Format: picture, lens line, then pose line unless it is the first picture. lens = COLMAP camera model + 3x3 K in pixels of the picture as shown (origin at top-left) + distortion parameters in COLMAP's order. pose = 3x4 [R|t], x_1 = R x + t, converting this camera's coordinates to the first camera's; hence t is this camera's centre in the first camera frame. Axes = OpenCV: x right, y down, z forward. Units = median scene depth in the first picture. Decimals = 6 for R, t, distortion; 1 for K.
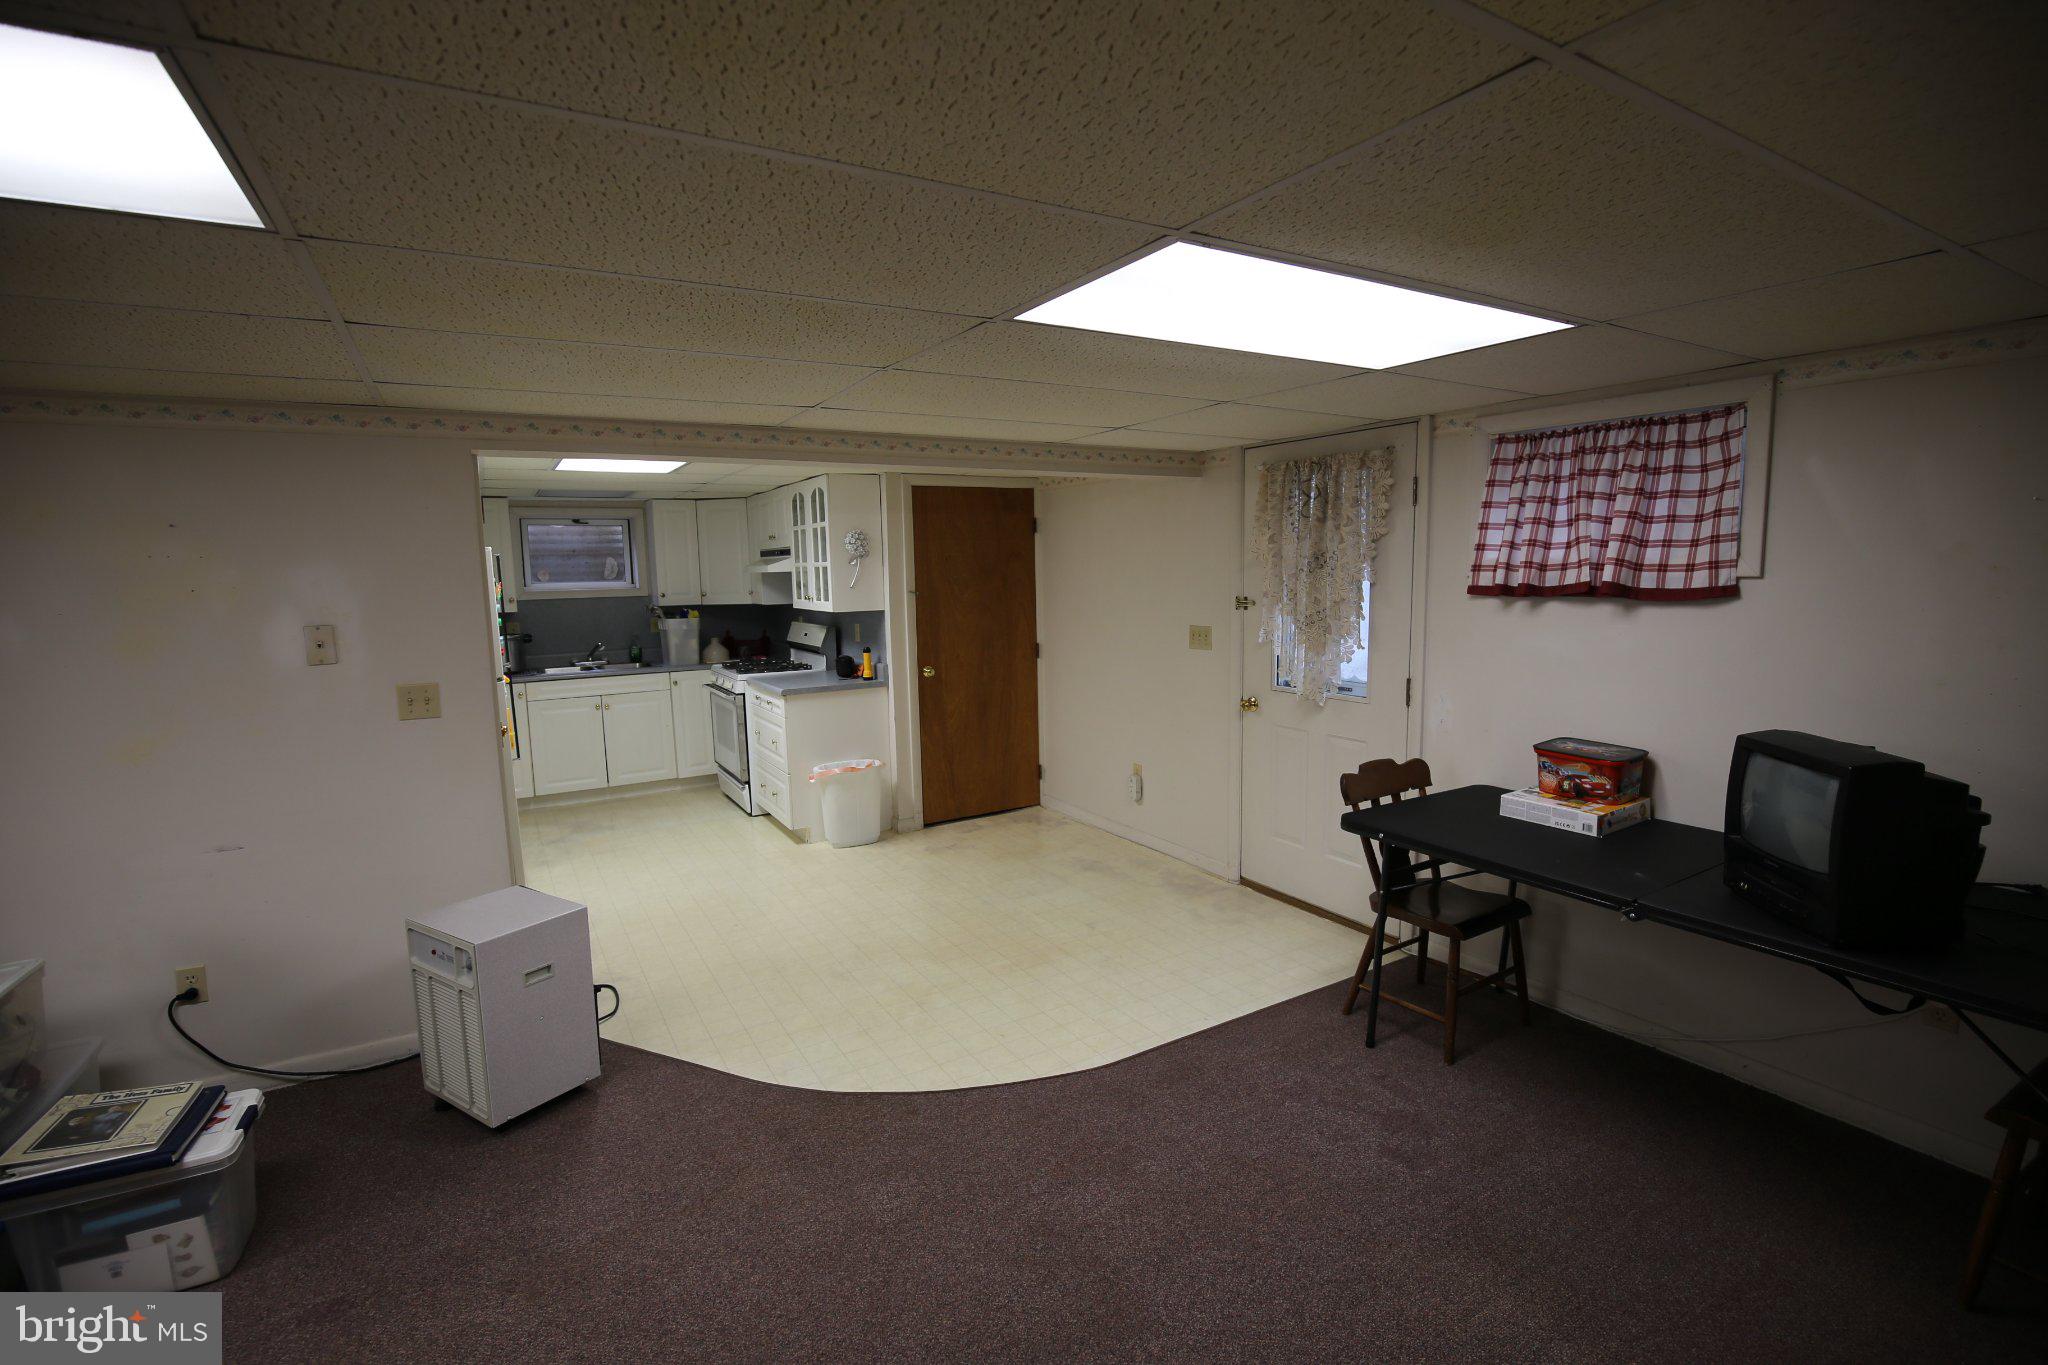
lens RADIAL K [[936.1, 0, 1024.0], [0, 936.1, 682.5], [0, 0, 1]] dist [-0.001575, -0.000200]
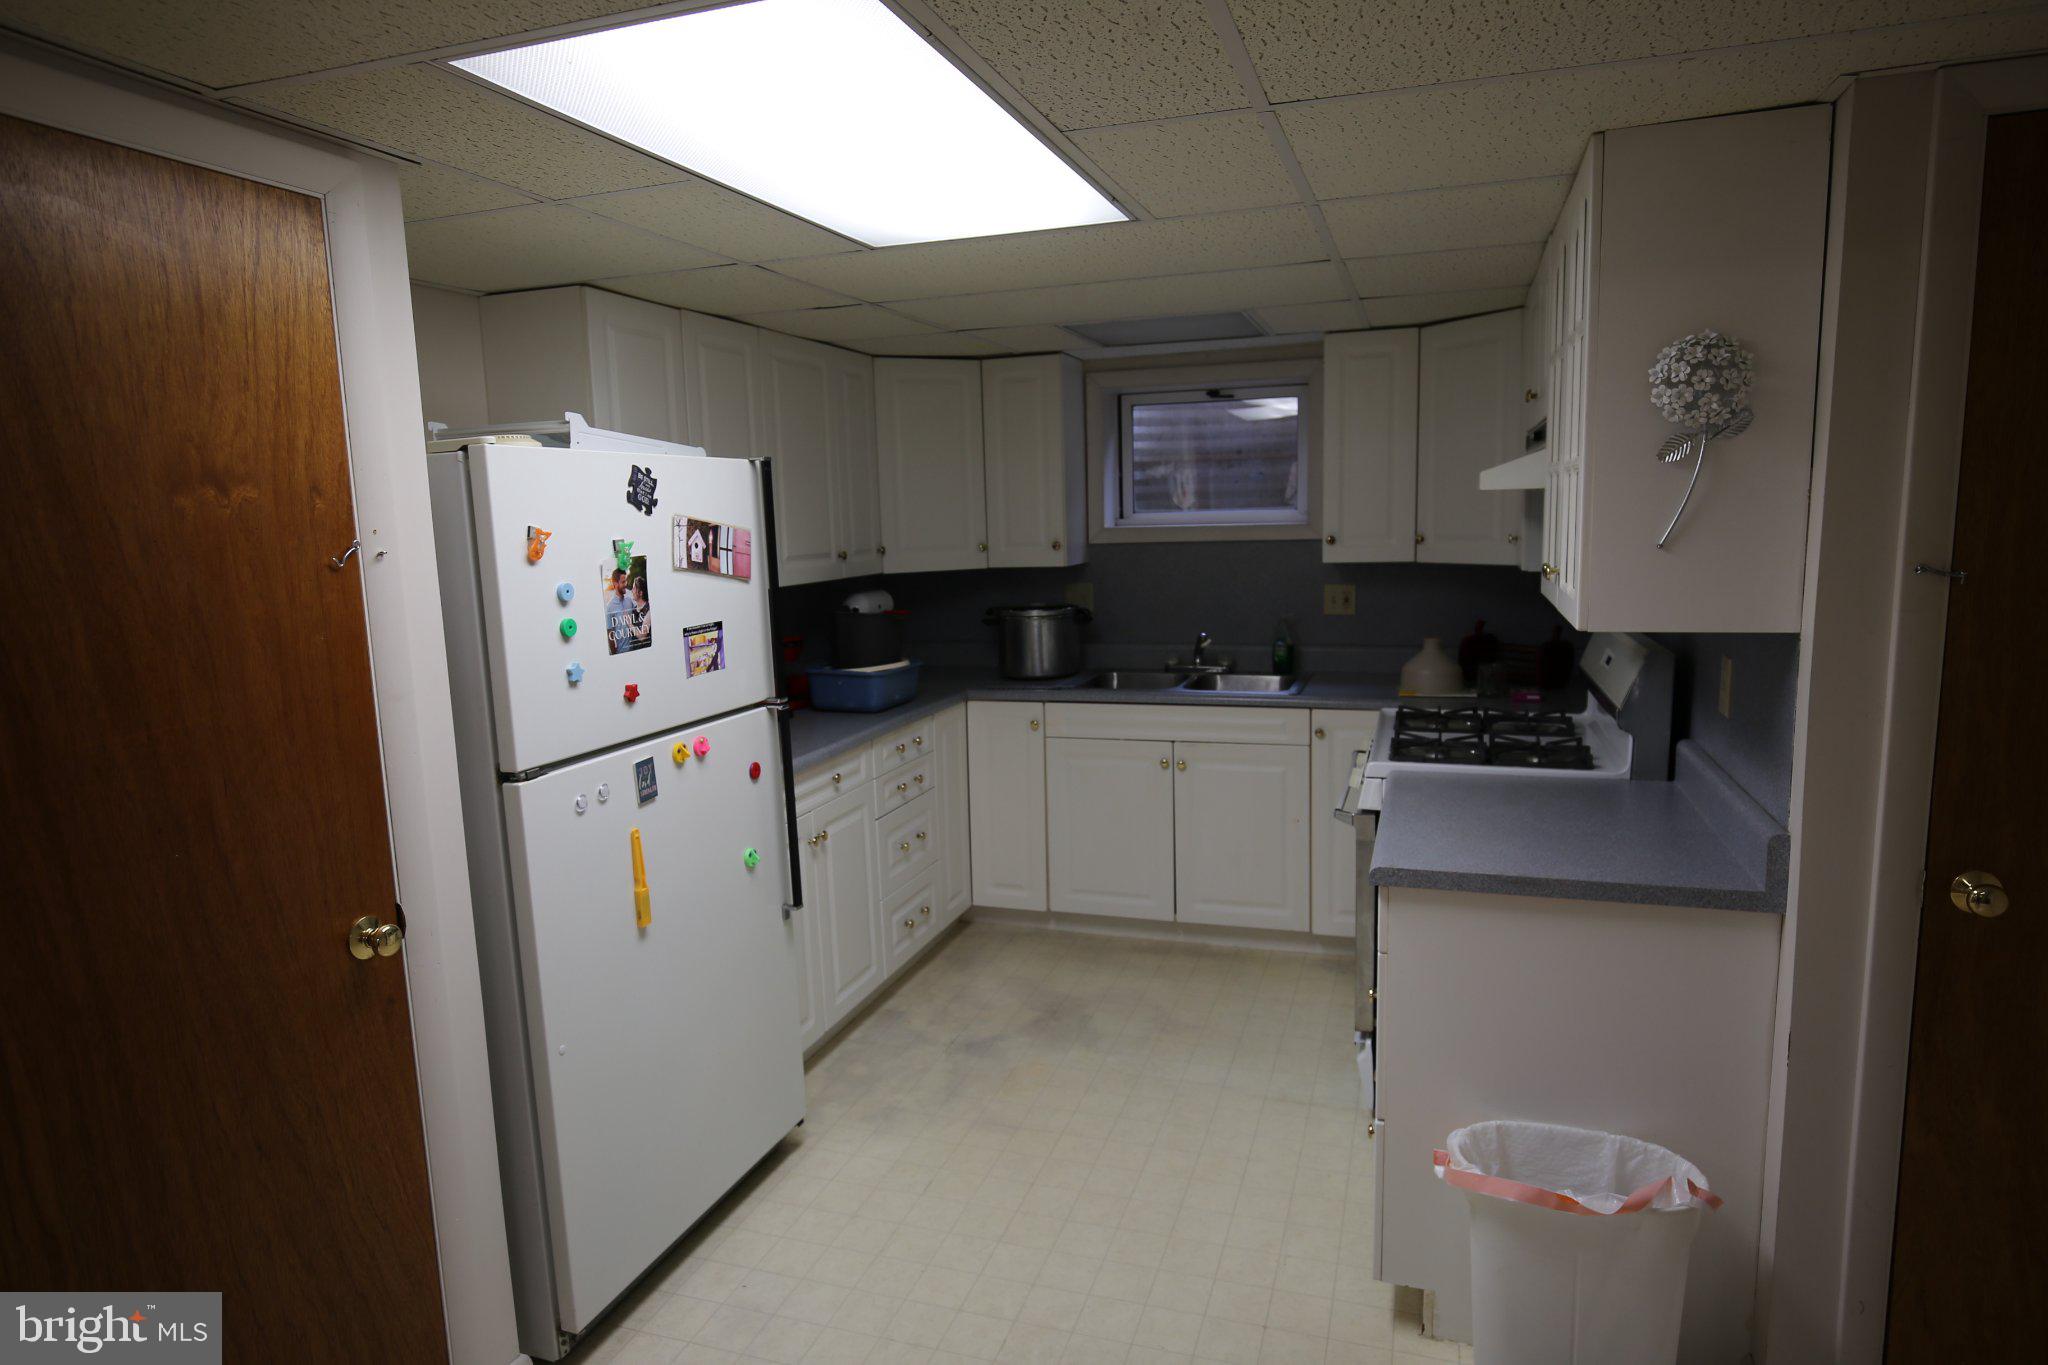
lens RADIAL K [[1187.3, 0, 1024.0], [0, 1187.3, 682.5], [0, 0, 1]] dist [-0.001544, -0.001409]
pose [[0.650210, 0.112415, -0.751392, -0.033527], [-0.075906, 0.993657, 0.082976, -0.066624], [0.755953, 0.003083, 0.654618, 0.548640]]
